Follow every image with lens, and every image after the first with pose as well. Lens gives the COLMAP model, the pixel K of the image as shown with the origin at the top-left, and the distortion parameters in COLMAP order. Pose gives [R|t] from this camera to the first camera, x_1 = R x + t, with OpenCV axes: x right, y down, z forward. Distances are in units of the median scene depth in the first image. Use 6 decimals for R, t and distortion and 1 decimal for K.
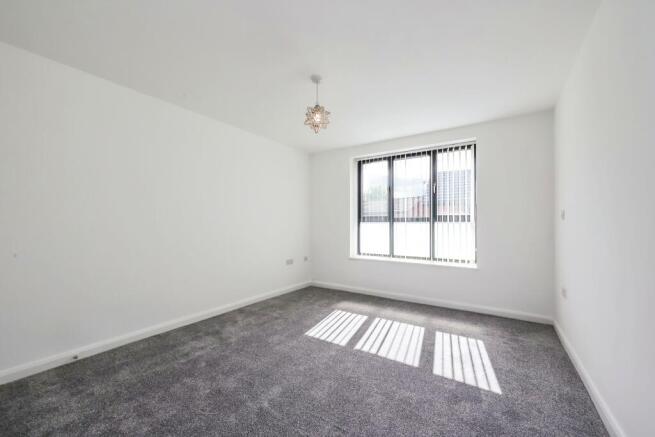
lens RADIAL K [[262.5, 0, 326.4], [0, 262.5, 221.1], [0, 0, 1]] dist [0.003889, 0.000818]
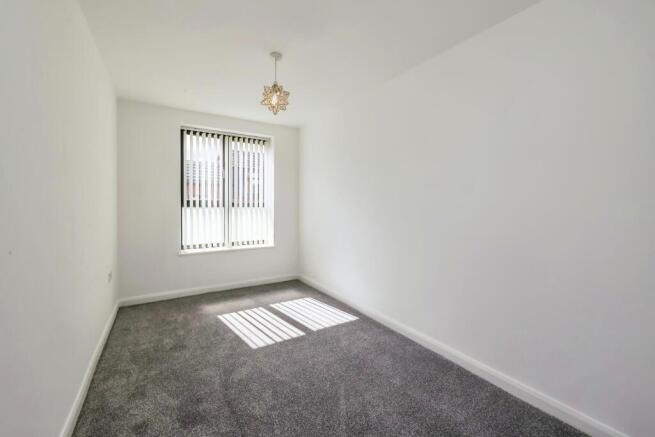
lens RADIAL K [[262.5, 0, 326.7], [0, 262.5, 212.7], [0, 0, 1]] dist [0.003889, 0.000818]
pose [[0.420699, -0.016105, 0.907057, -0.409346], [-0.004423, 0.999794, 0.019803, 0.003511], [-0.907189, -0.012343, 0.420542, 0.275892]]
